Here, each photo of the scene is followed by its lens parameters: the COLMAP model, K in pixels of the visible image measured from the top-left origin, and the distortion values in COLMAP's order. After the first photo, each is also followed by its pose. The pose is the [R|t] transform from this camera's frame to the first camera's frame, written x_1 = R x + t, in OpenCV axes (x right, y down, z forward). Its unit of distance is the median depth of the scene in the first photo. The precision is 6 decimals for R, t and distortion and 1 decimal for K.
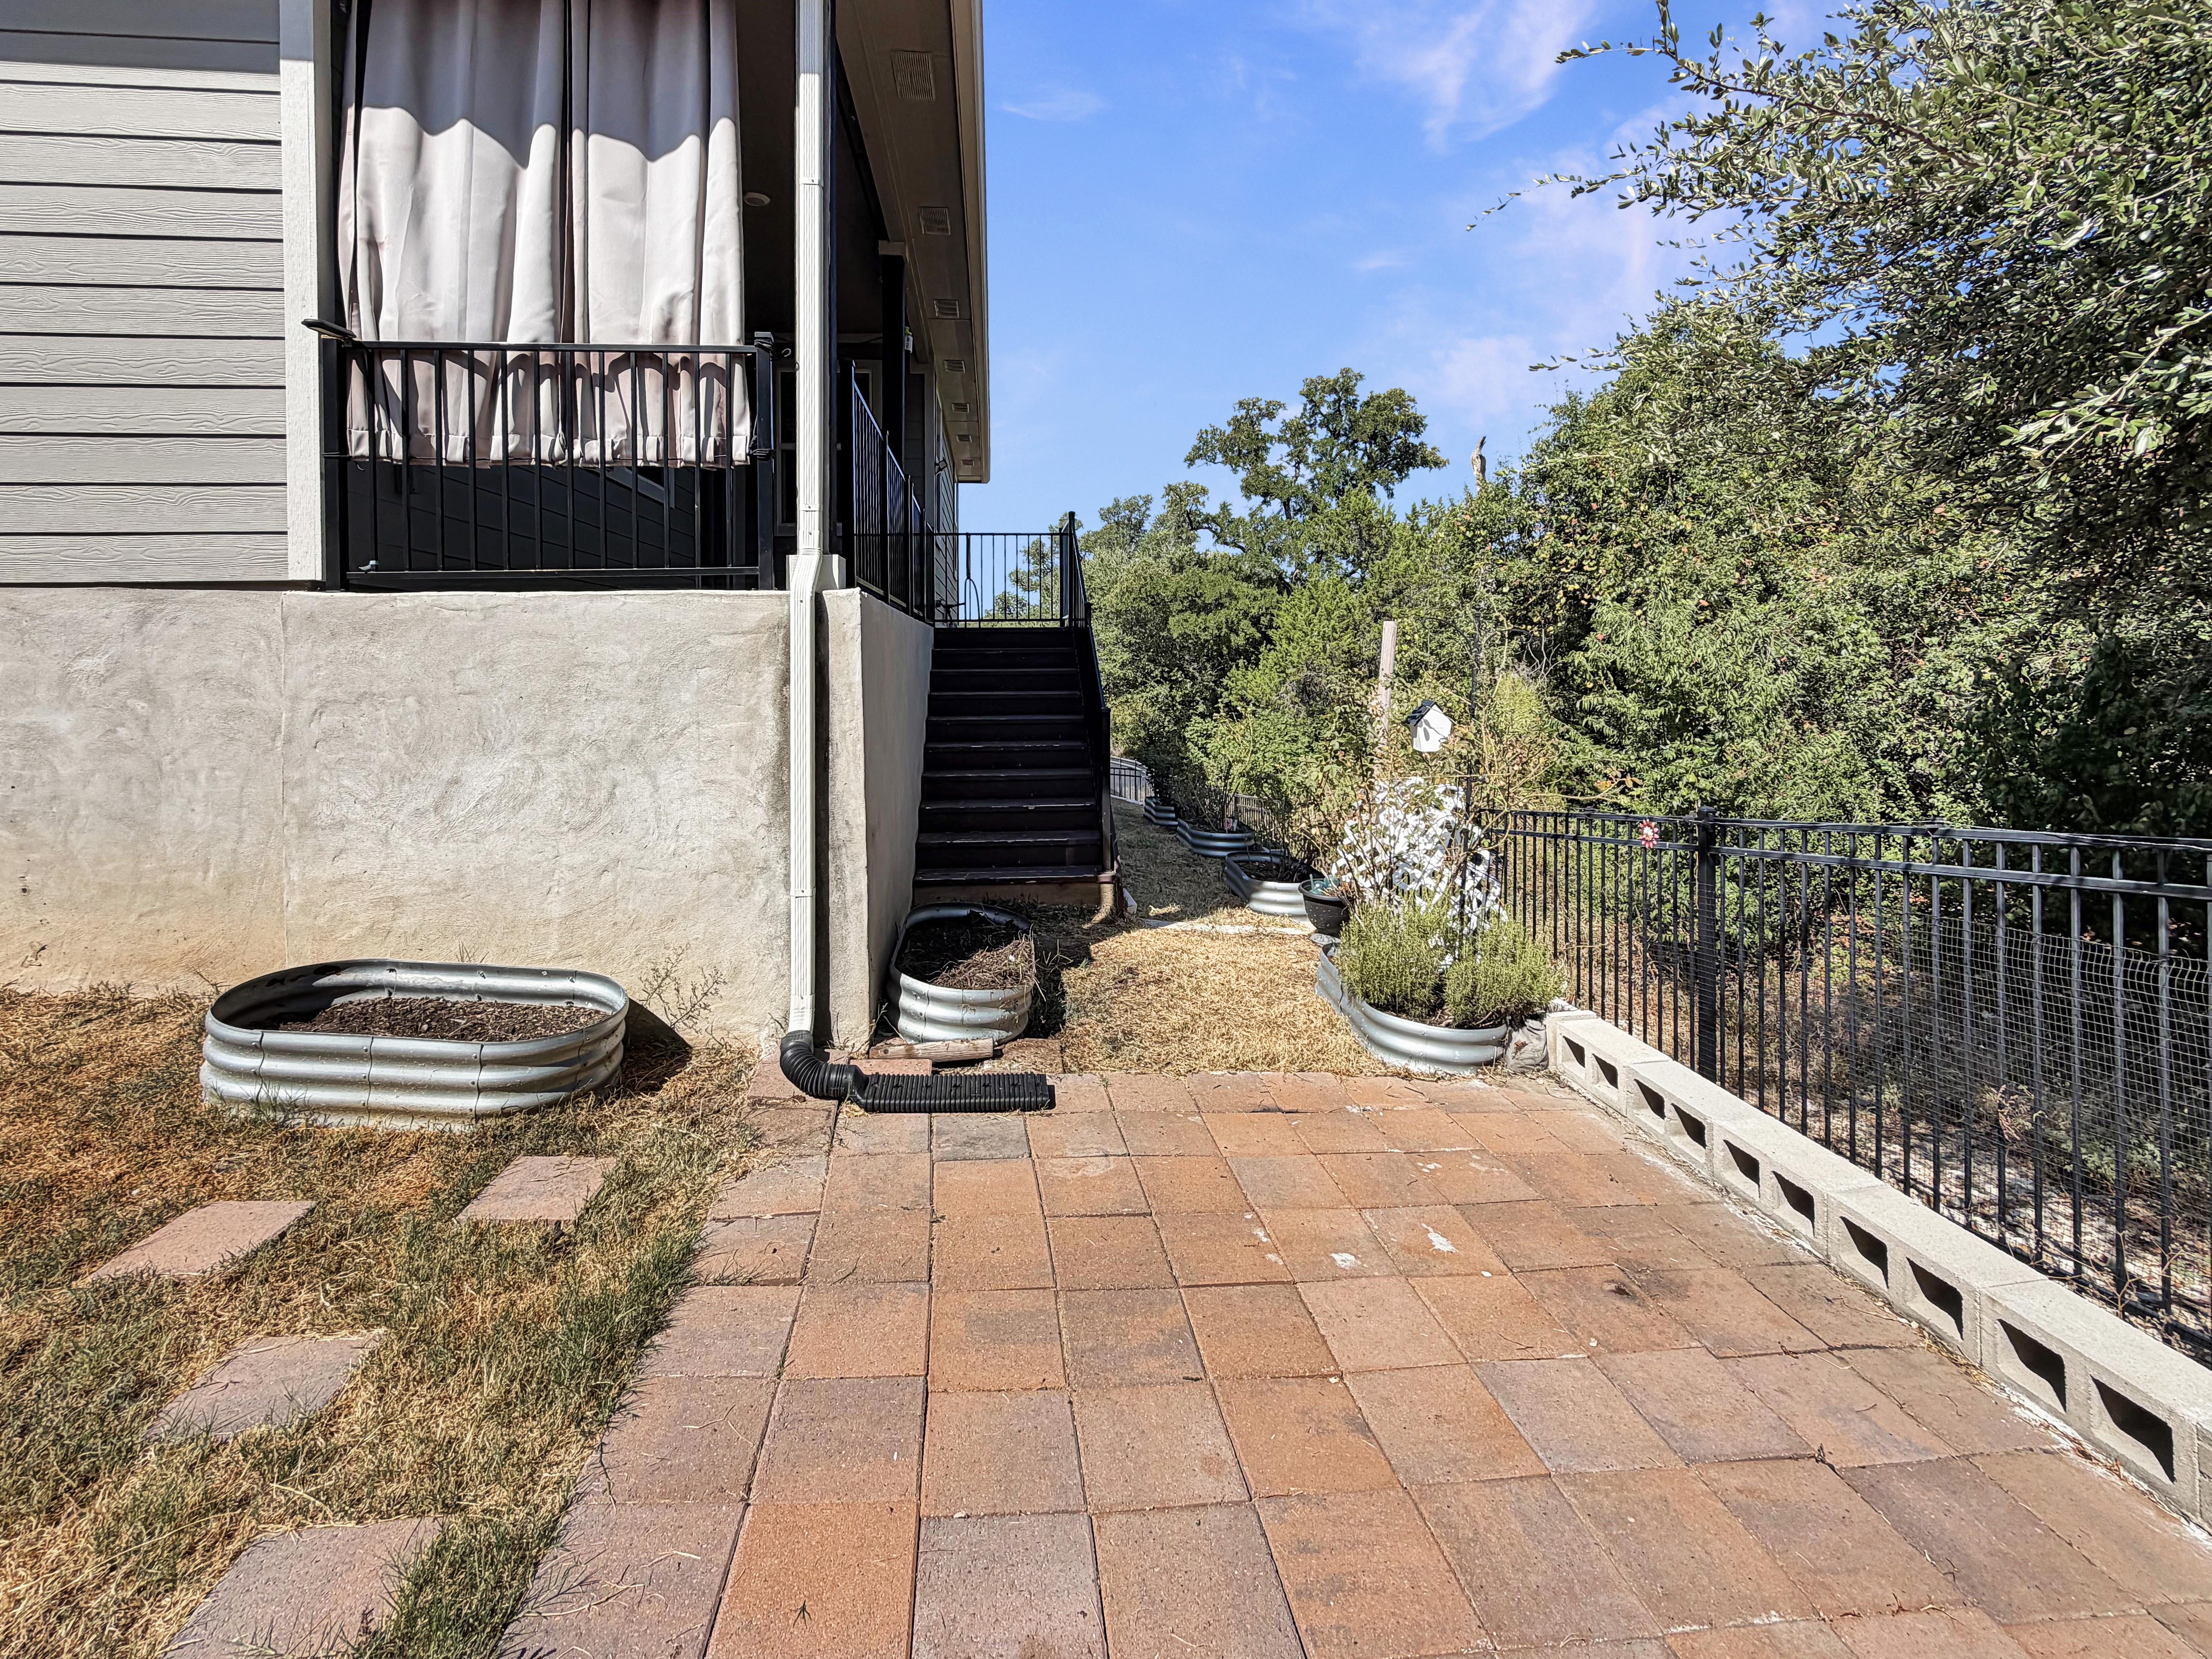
lens RADIAL K [[957.0, 0, 1092.4], [0, 957.0, 657.3], [0, 0, 1]] dist [-0.003203, -0.000331]
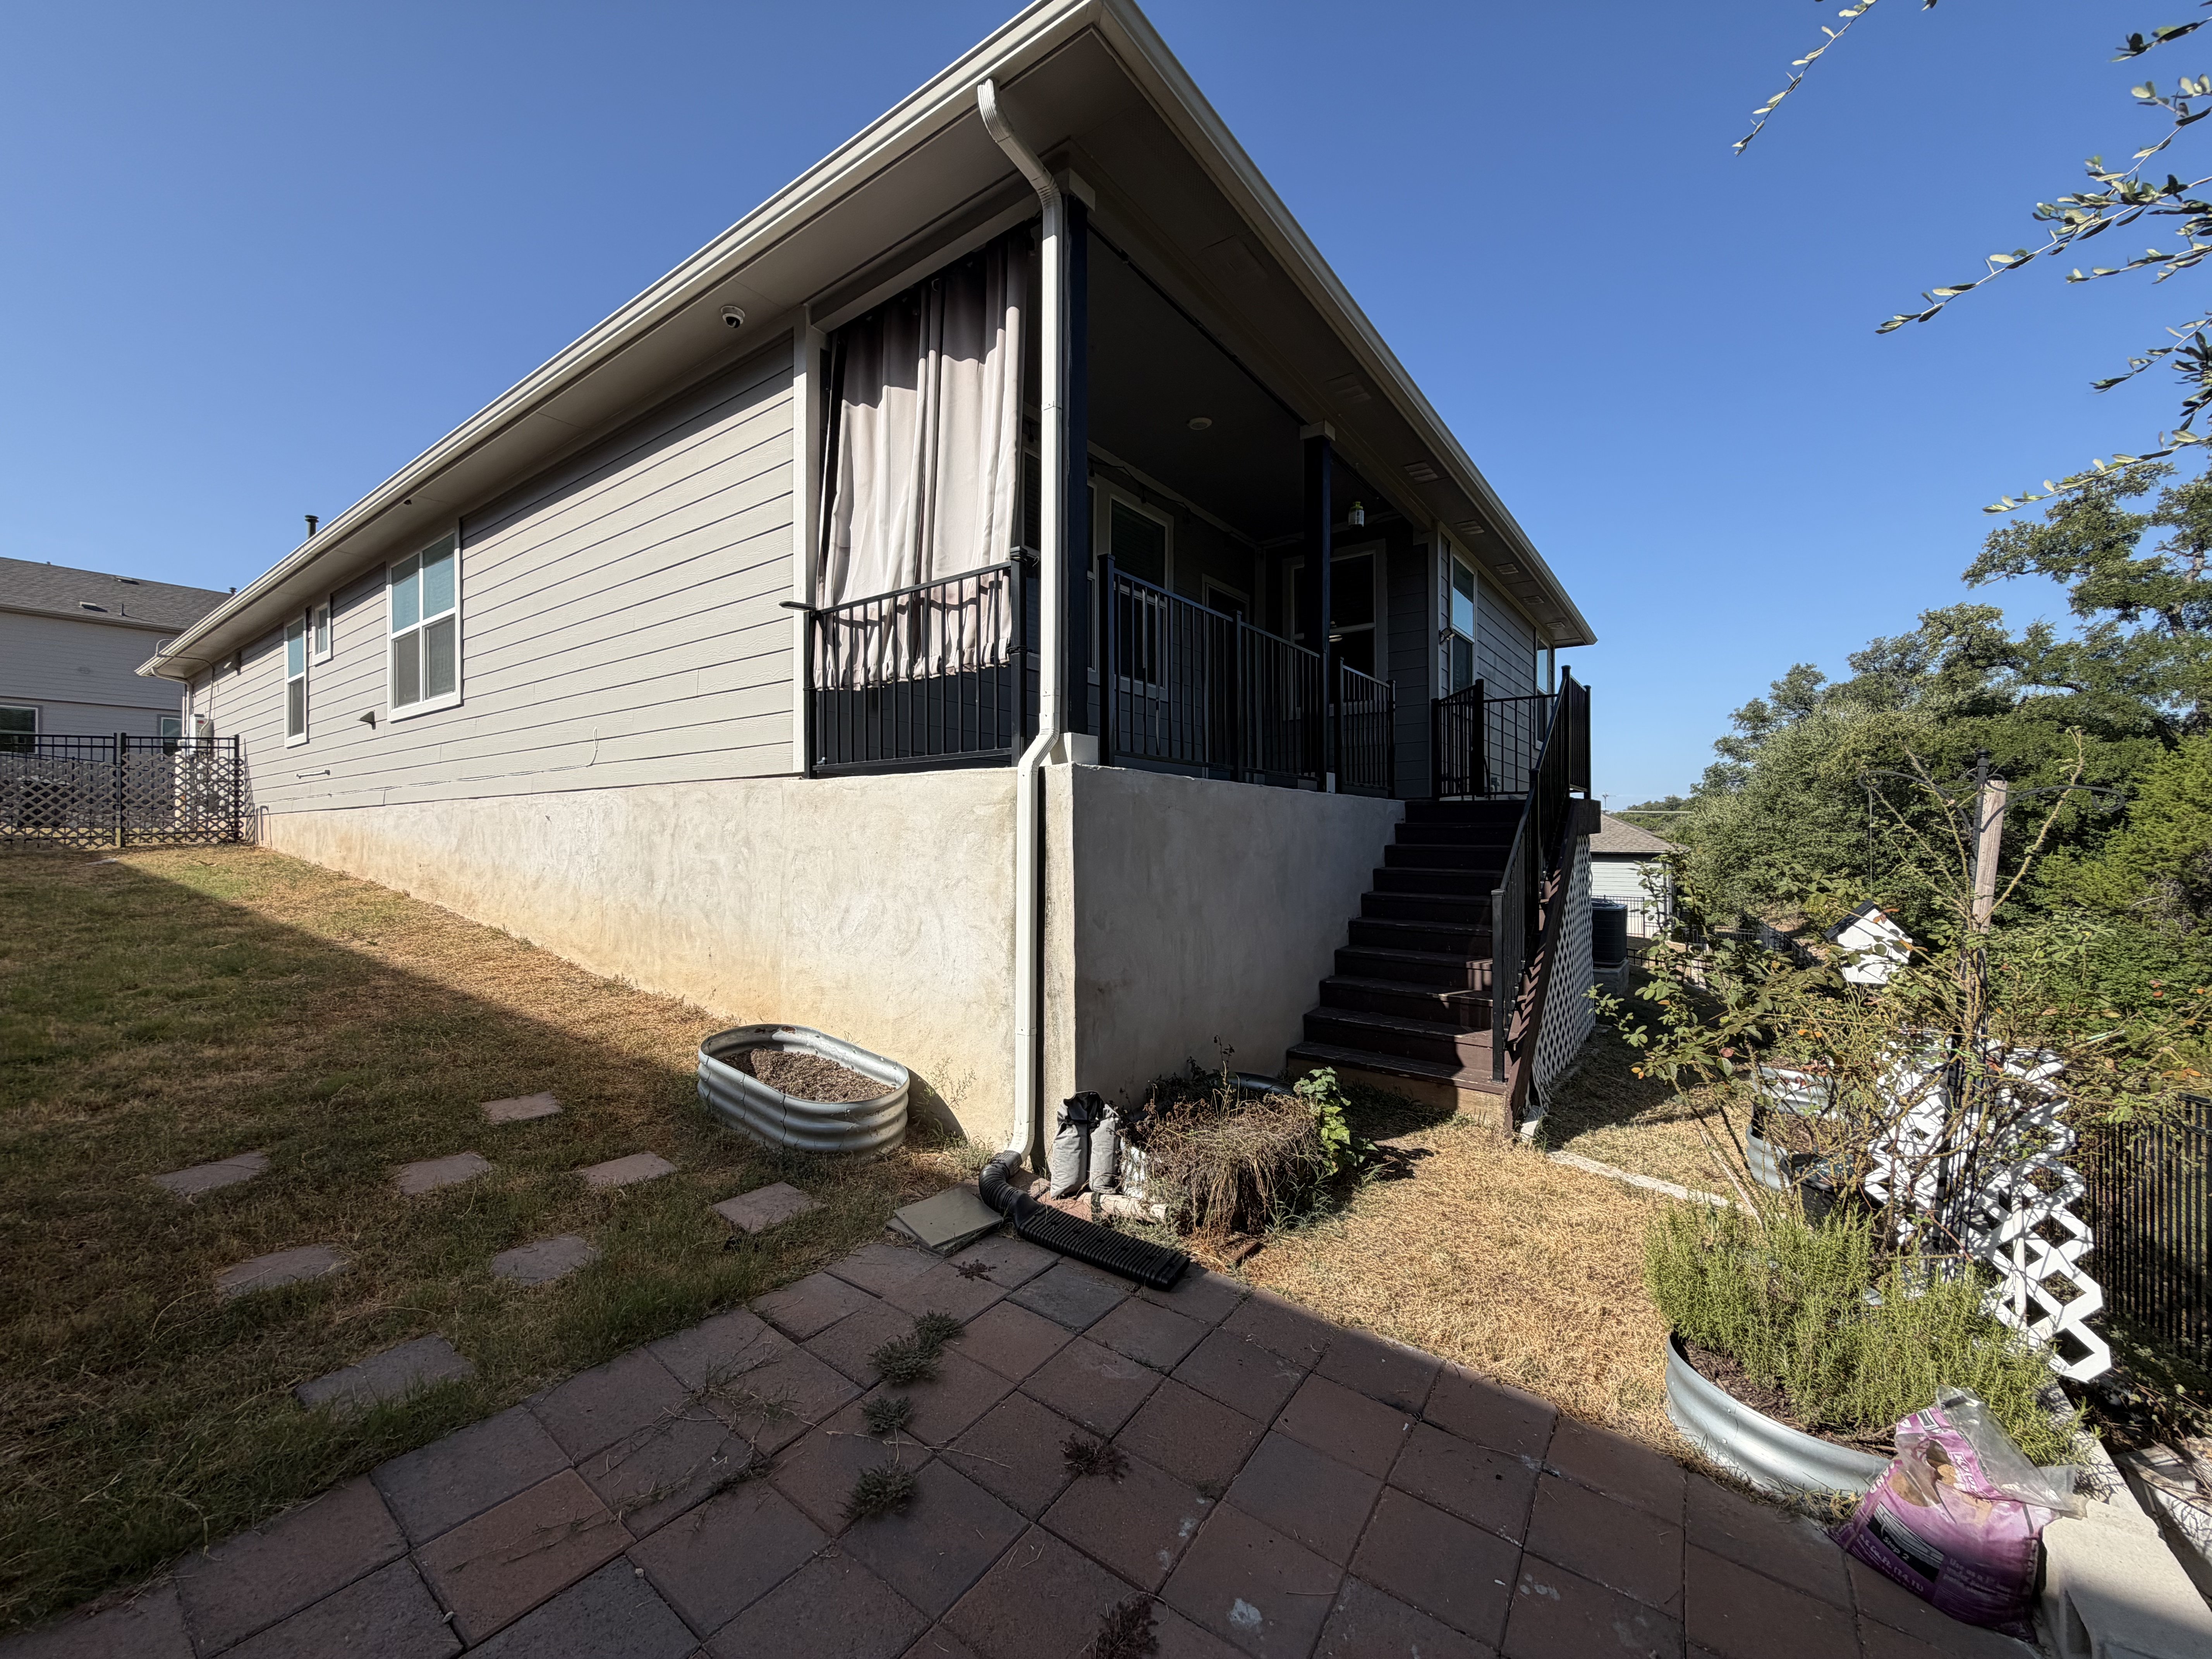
lens RADIAL K [[879.0, 0, 1100.1], [0, 879.0, 827.2], [0, 0, 1]] dist [0.000066, -0.000059]
pose [[0.733848, 0.007767, -0.679269, 0.471988], [-0.013868, 0.999898, -0.003550, 0.005850], [0.679172, 0.012025, 0.733881, 0.291356]]
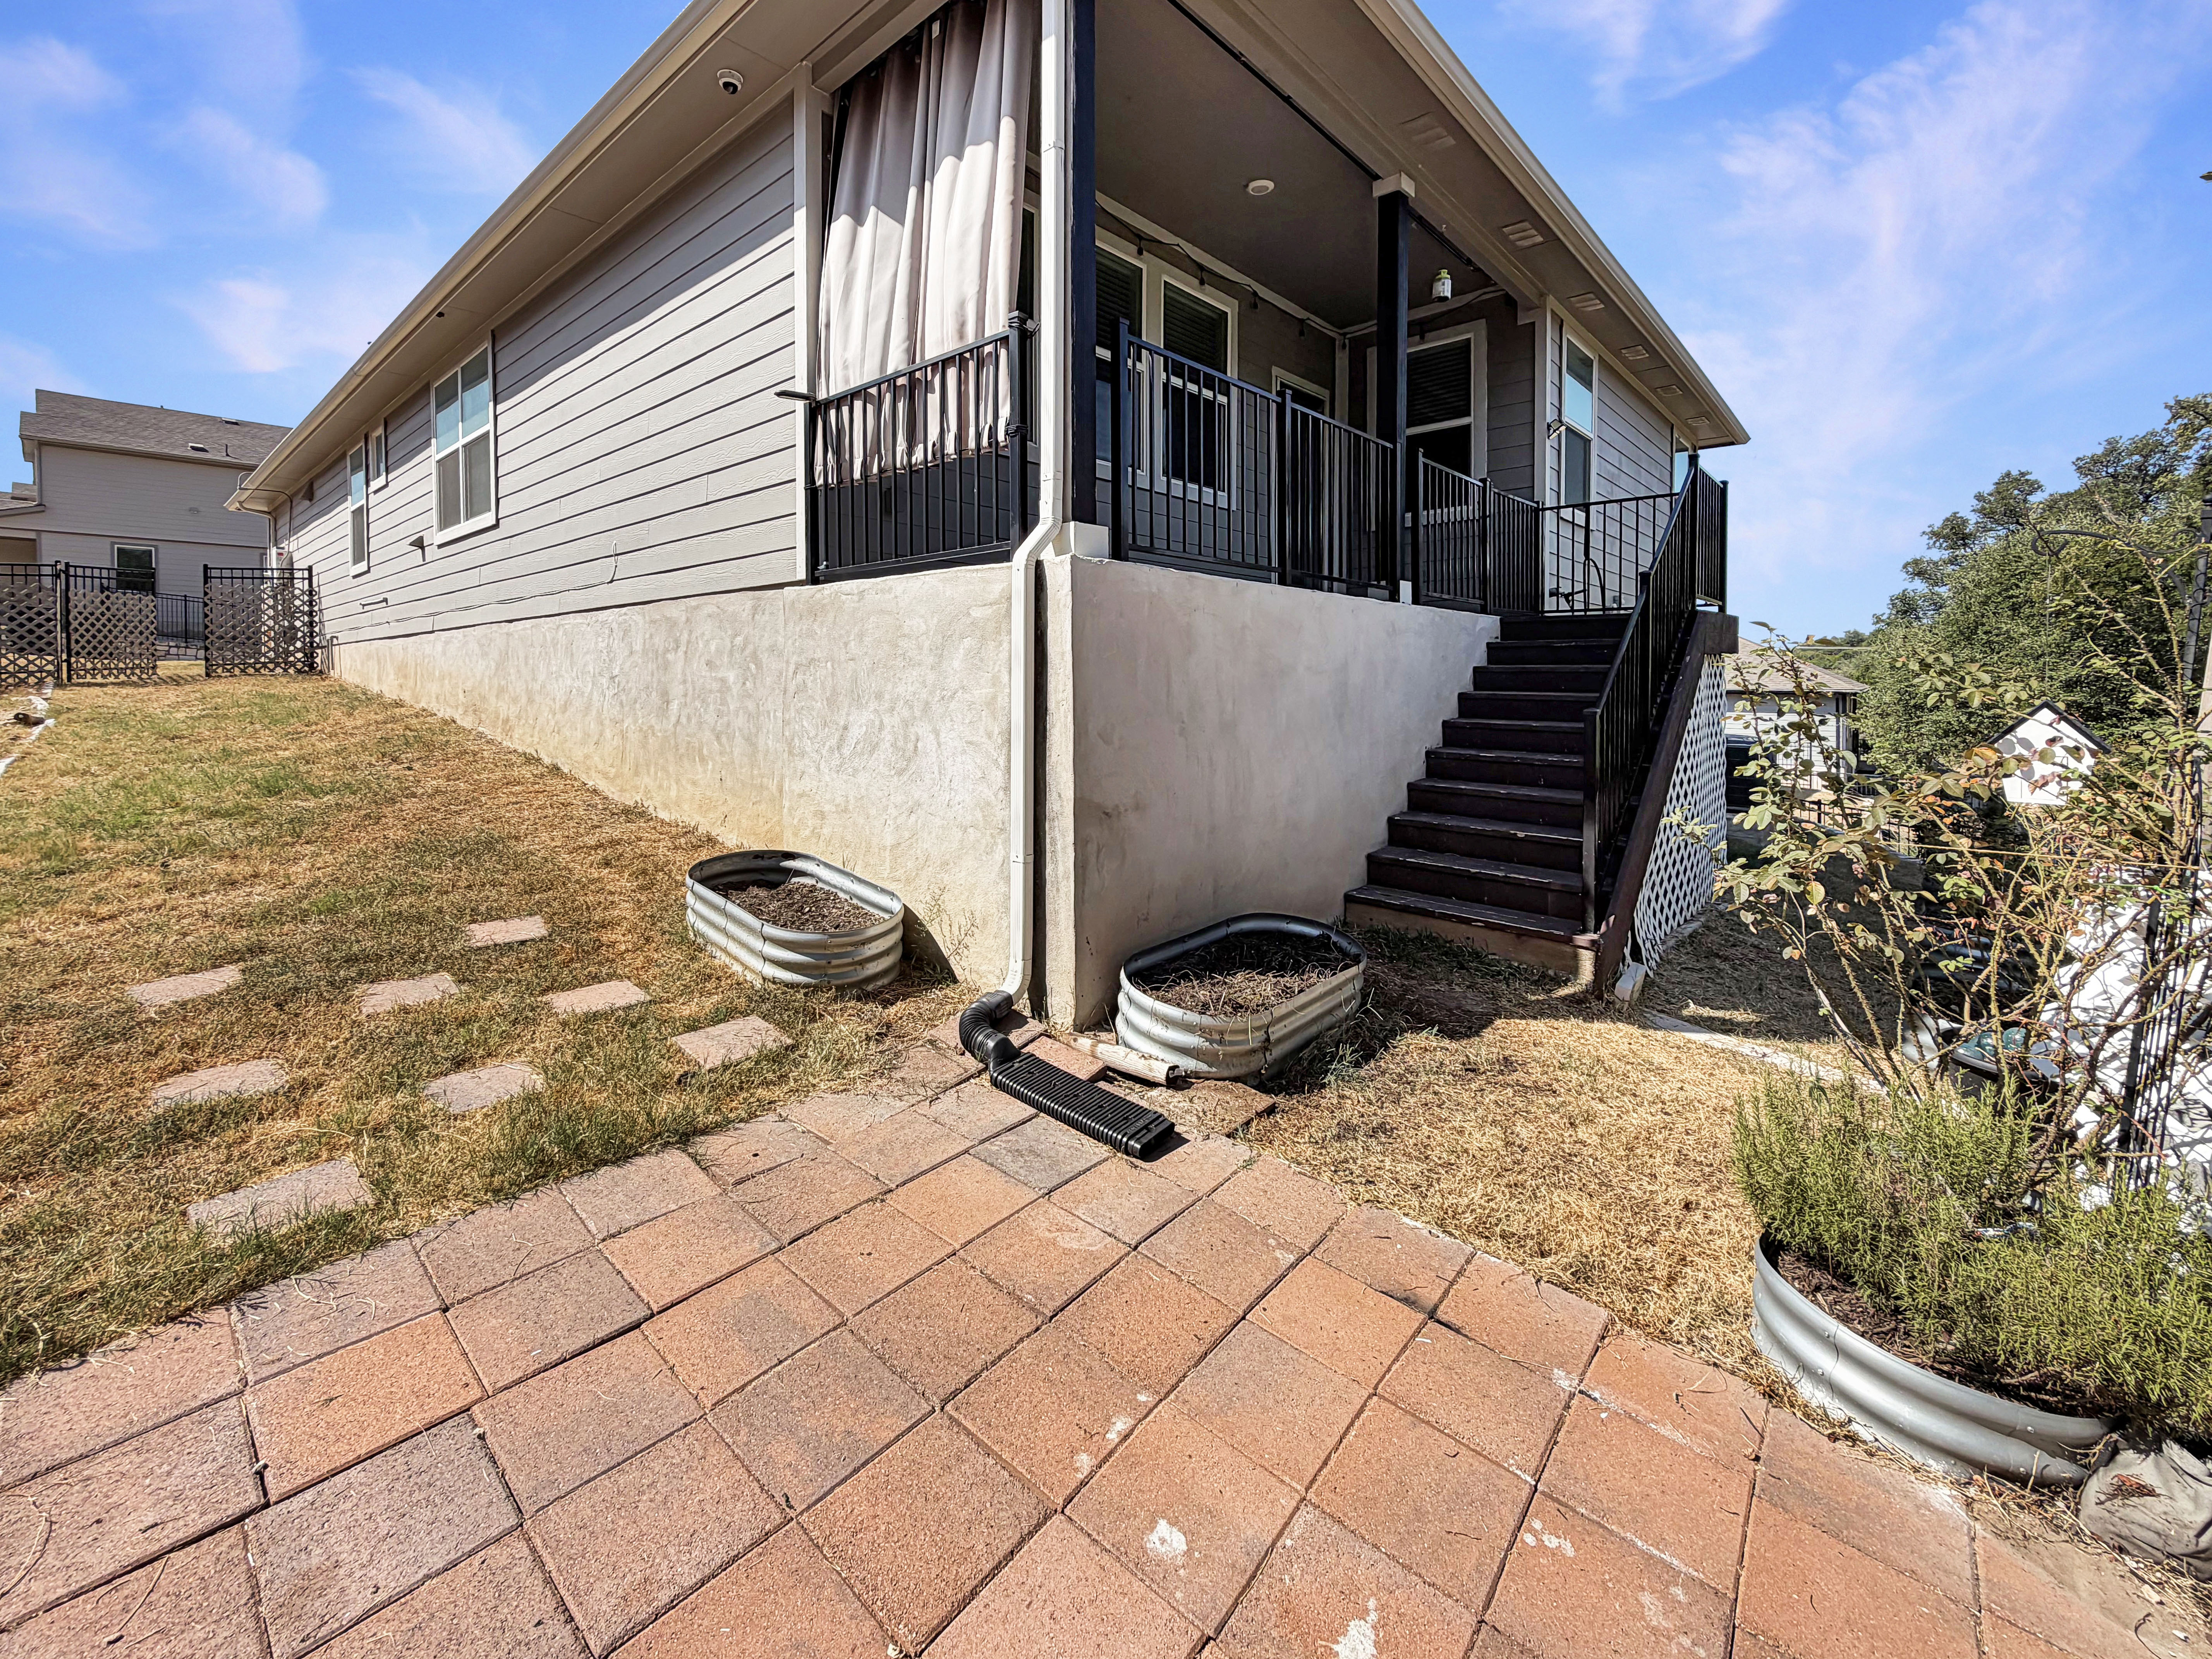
lens RADIAL K [[935.9, 0, 1108.0], [0, 935.9, 690.2], [0, 0, 1]] dist [-0.000206, 0.000043]
pose [[0.665443, 0.025565, -0.746011, 0.493772], [-0.014093, 0.999665, 0.021687, 0.045365], [0.746316, -0.003918, 0.665581, 0.411193]]
